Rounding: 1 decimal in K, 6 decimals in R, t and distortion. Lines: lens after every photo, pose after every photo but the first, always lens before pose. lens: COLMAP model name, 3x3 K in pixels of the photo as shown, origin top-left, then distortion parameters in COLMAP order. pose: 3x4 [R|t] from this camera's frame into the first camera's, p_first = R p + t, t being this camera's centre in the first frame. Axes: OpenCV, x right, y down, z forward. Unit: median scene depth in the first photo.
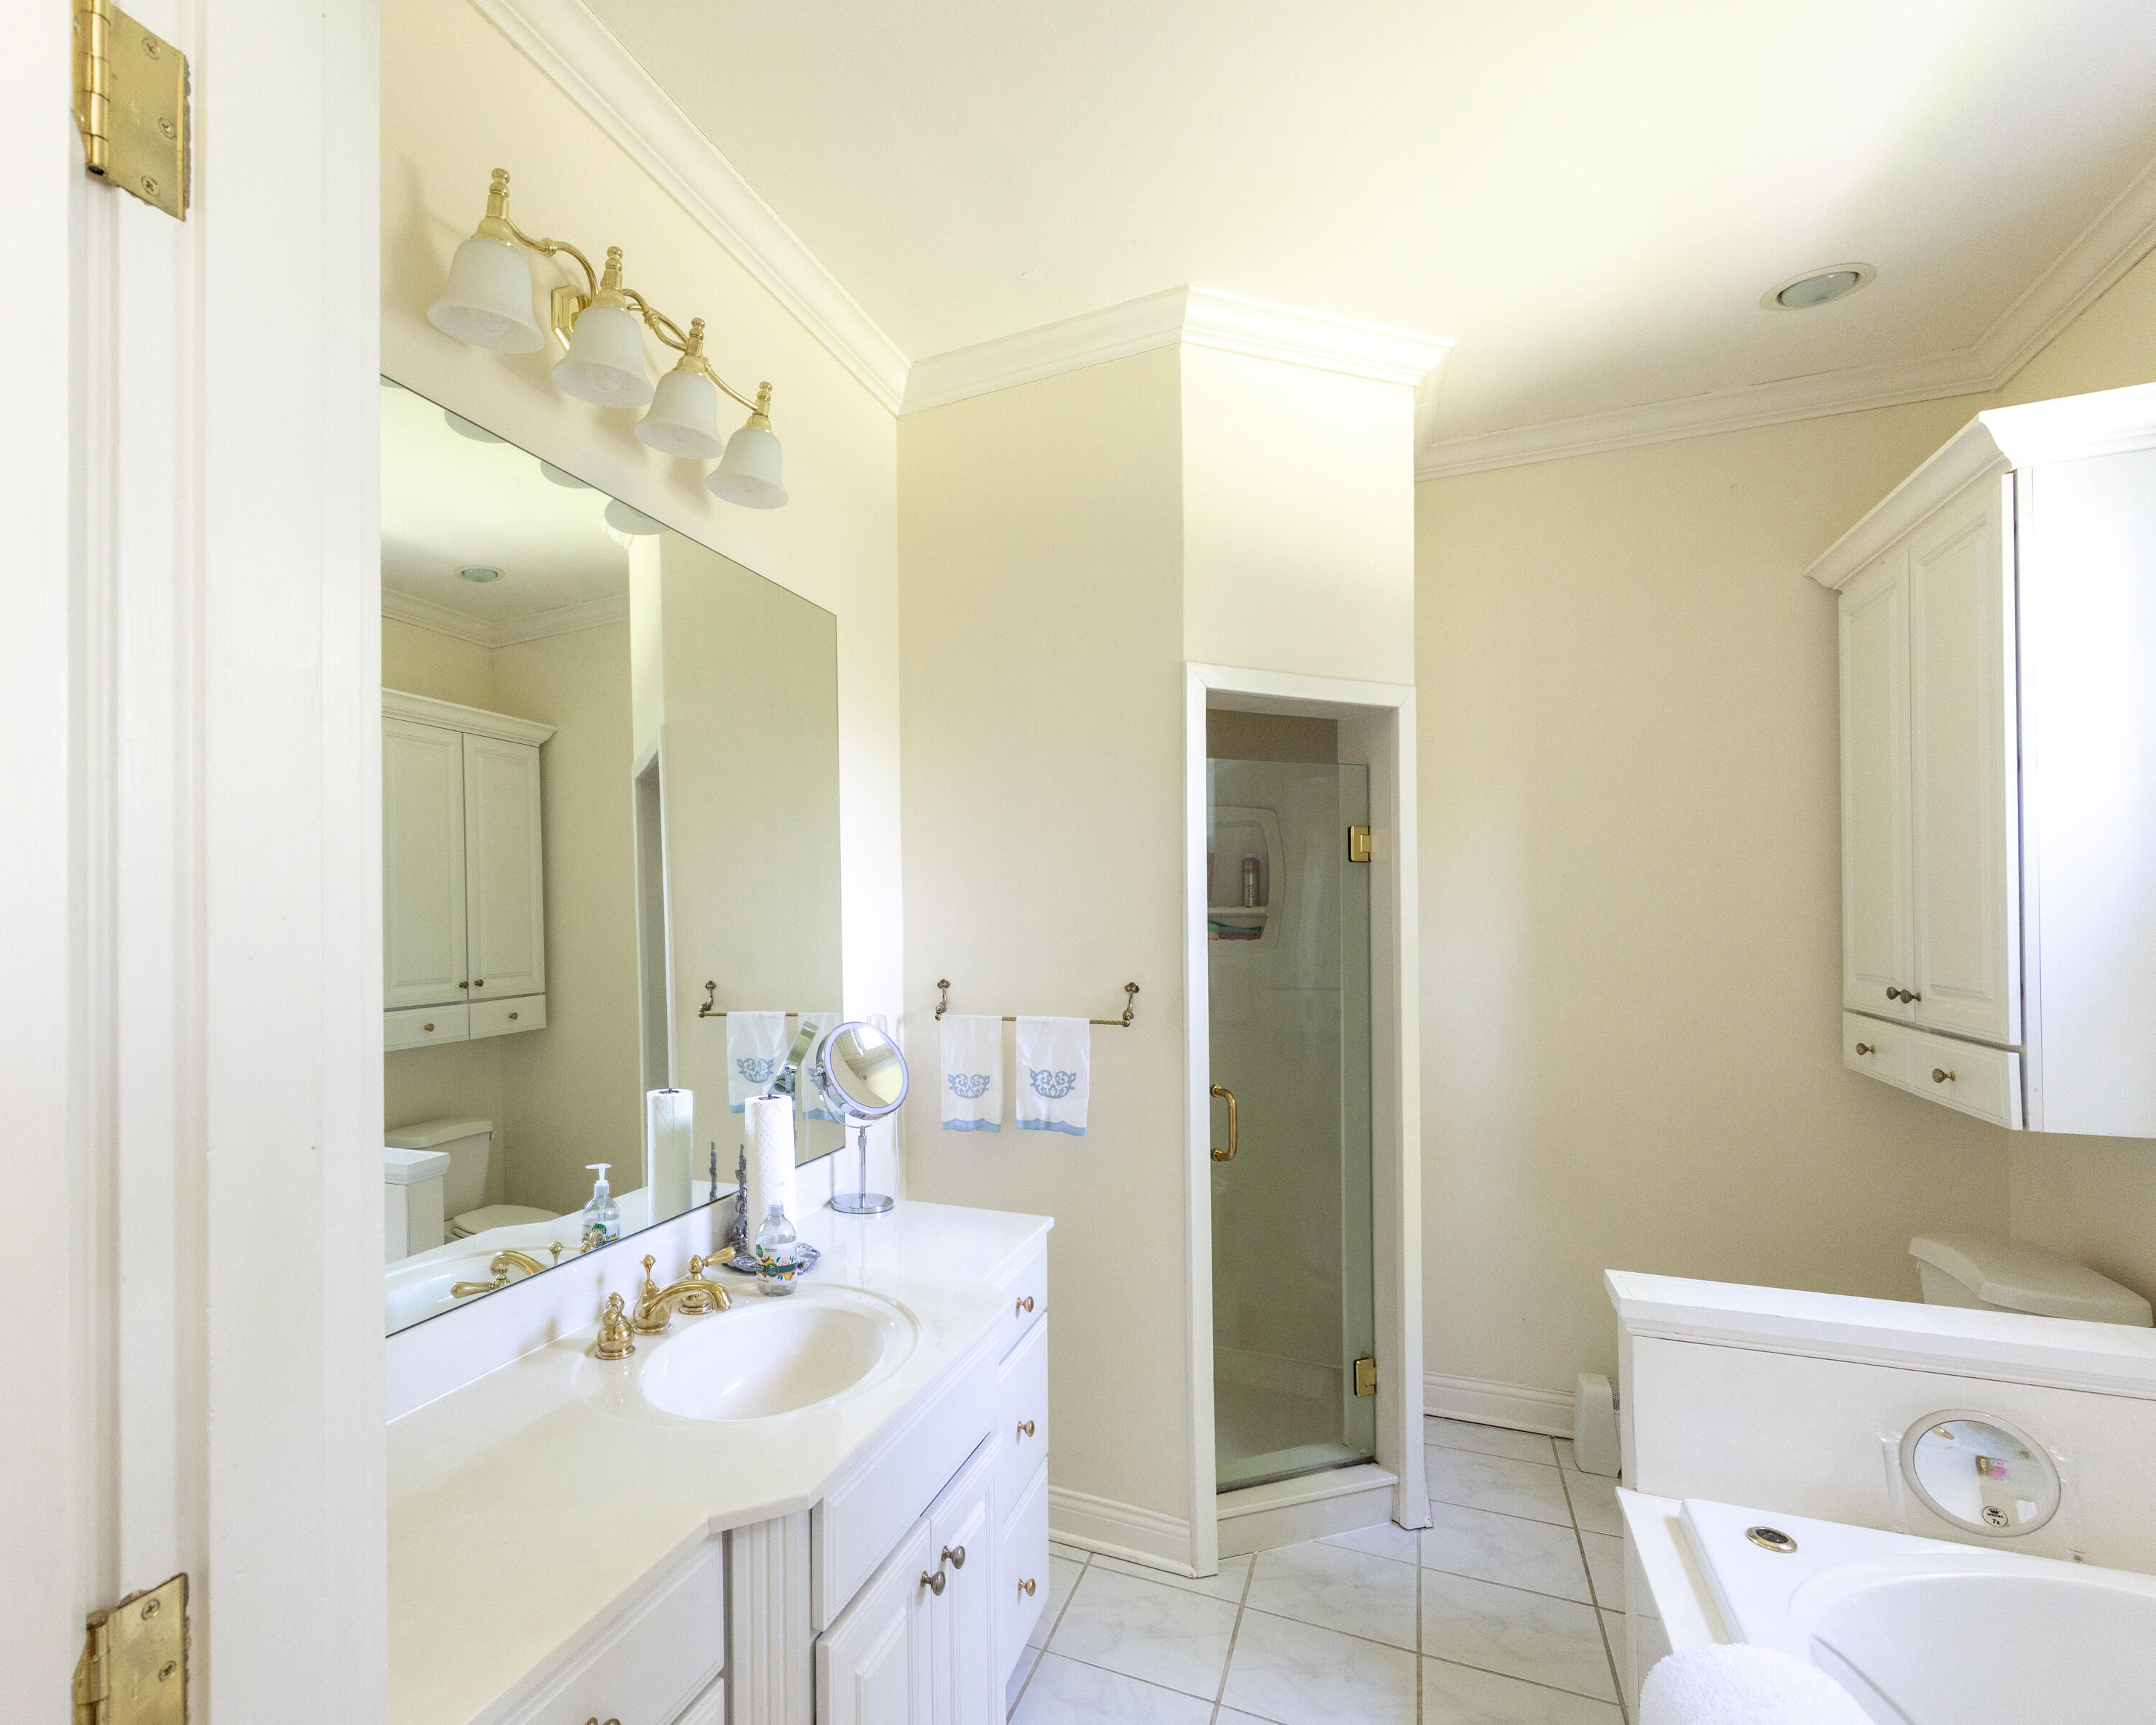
lens RADIAL K [[1273.1, 0, 1077.0], [0, 1273.1, 911.2], [0, 0, 1]] dist [0.001357, 0.002340]
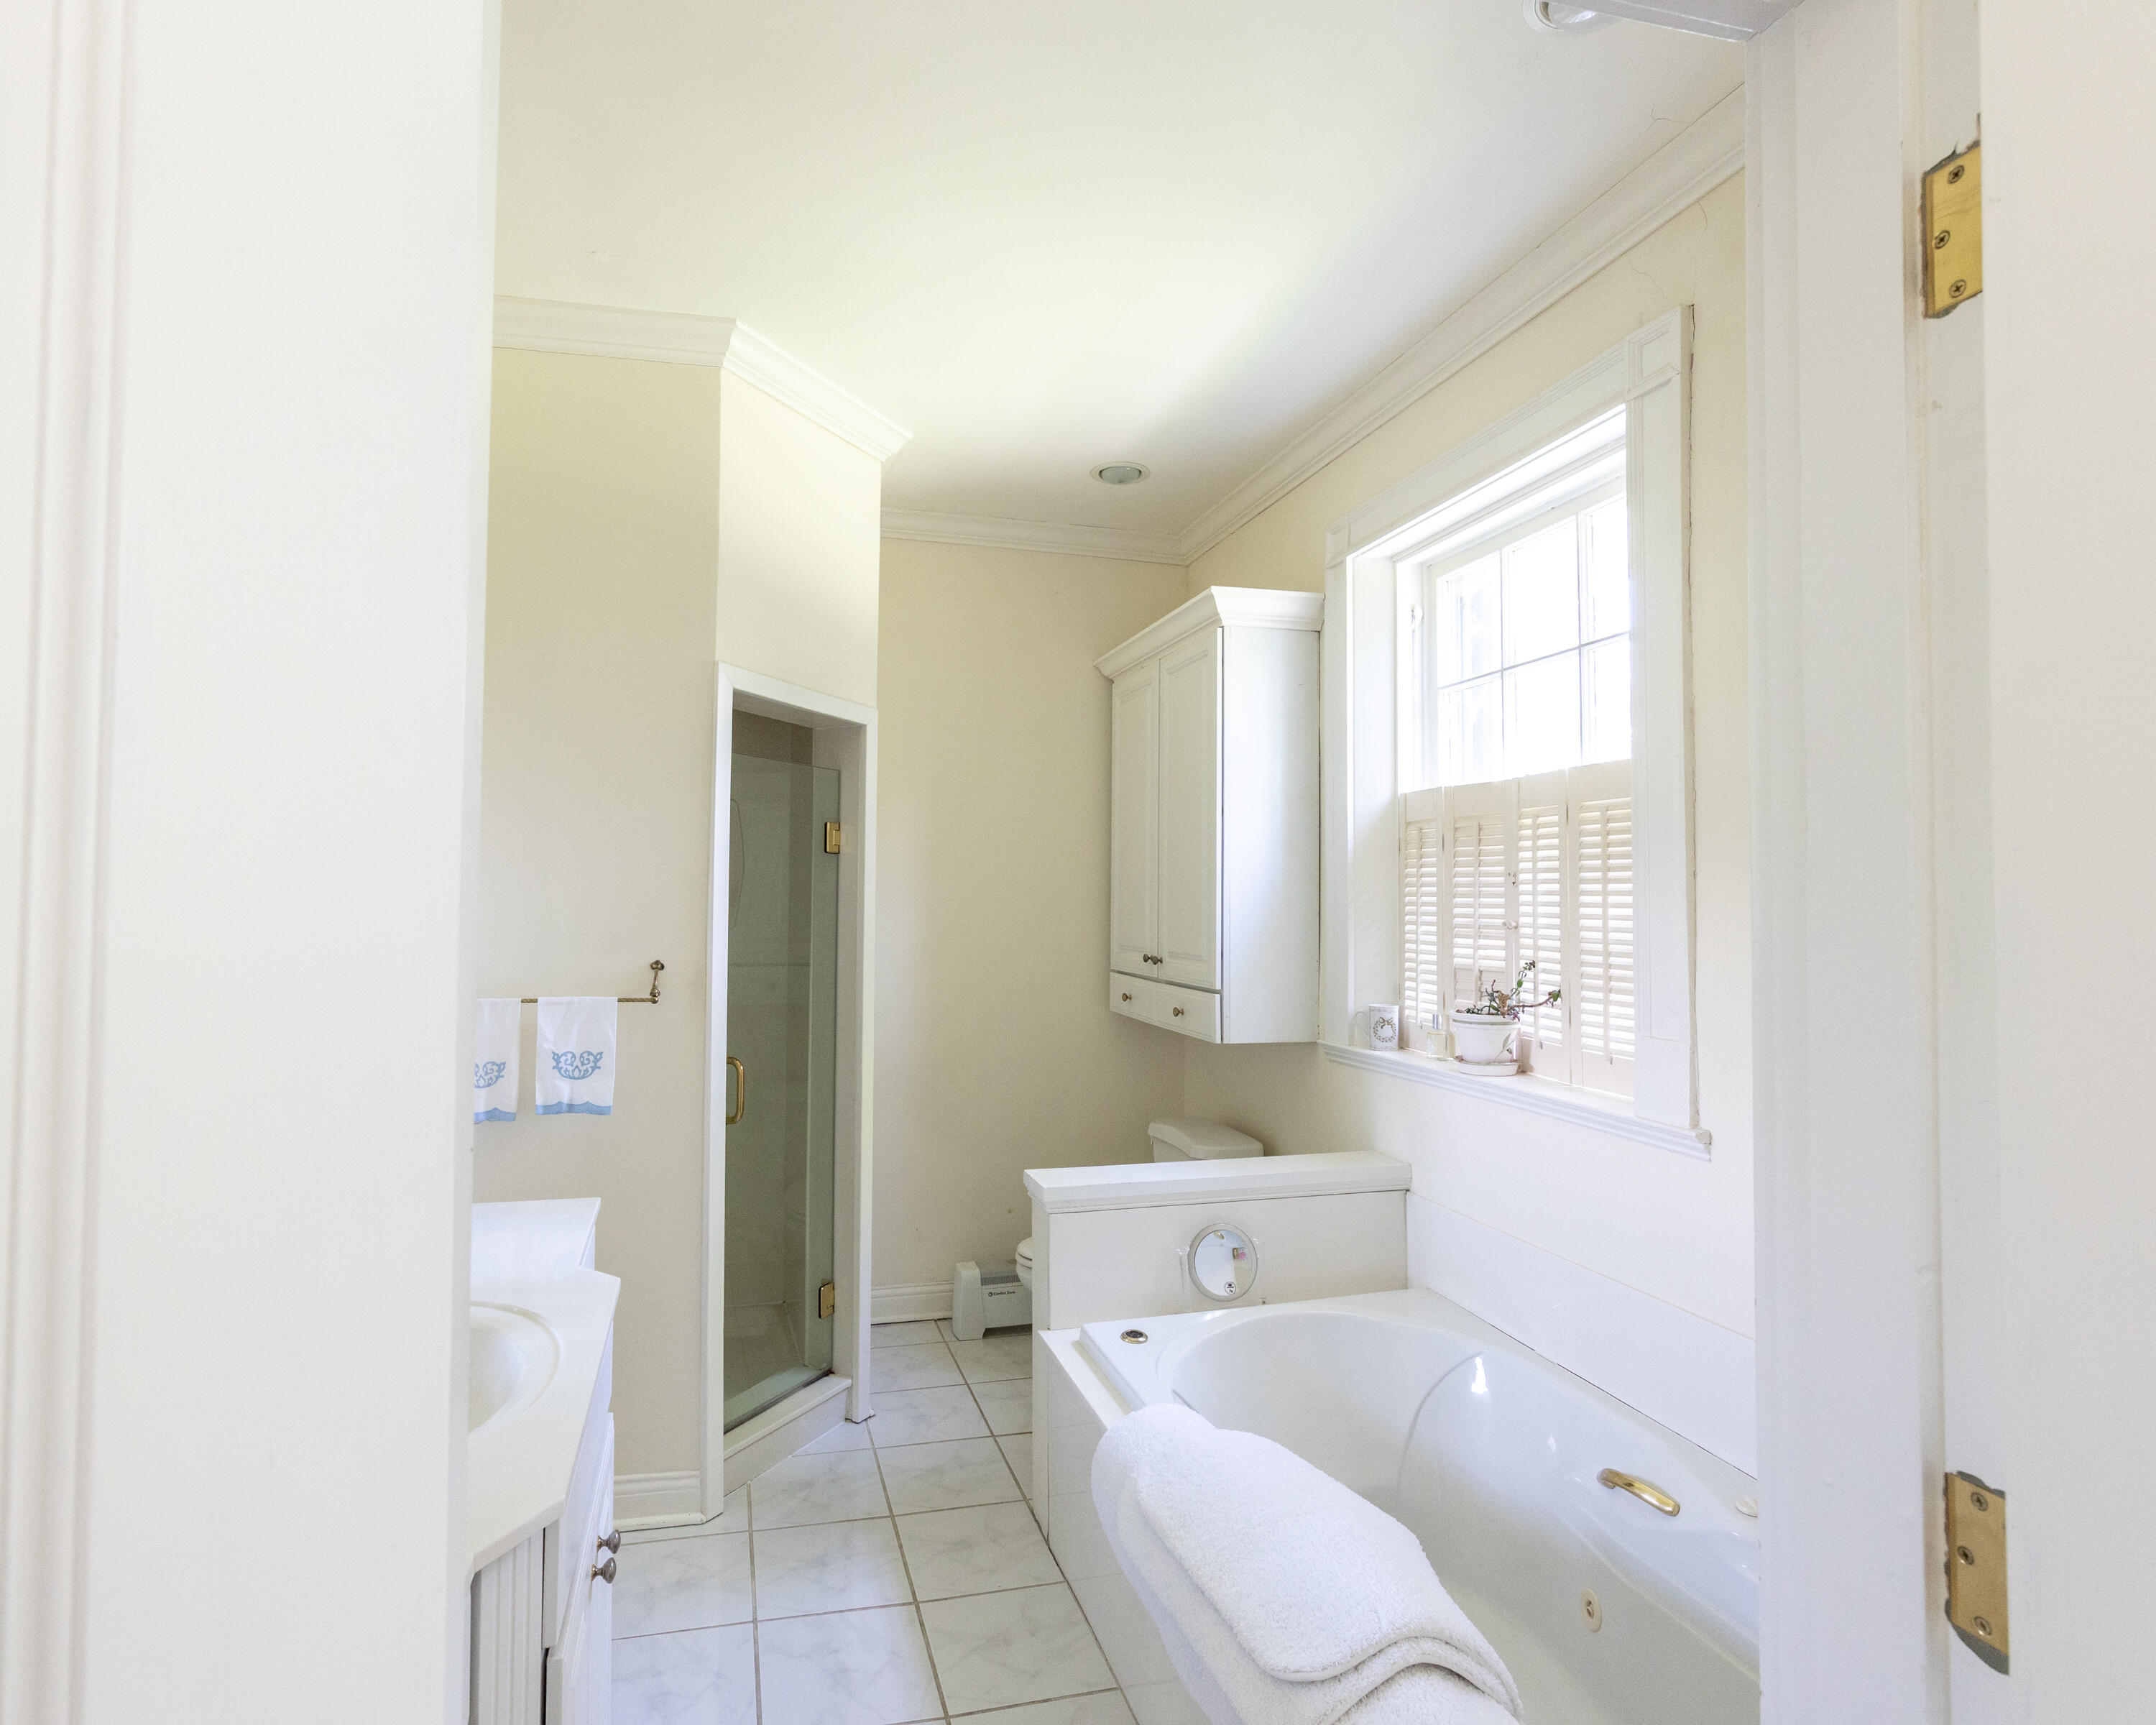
lens RADIAL K [[1258.8, 0, 1078.0], [0, 1258.8, 862.5], [0, 0, 1]] dist [0.001407, 0.000942]
pose [[0.691749, 0.038607, 0.721105, -0.463230], [-0.018317, 0.999187, -0.035925, 0.007122], [-0.721906, 0.011643, 0.691894, 0.044693]]
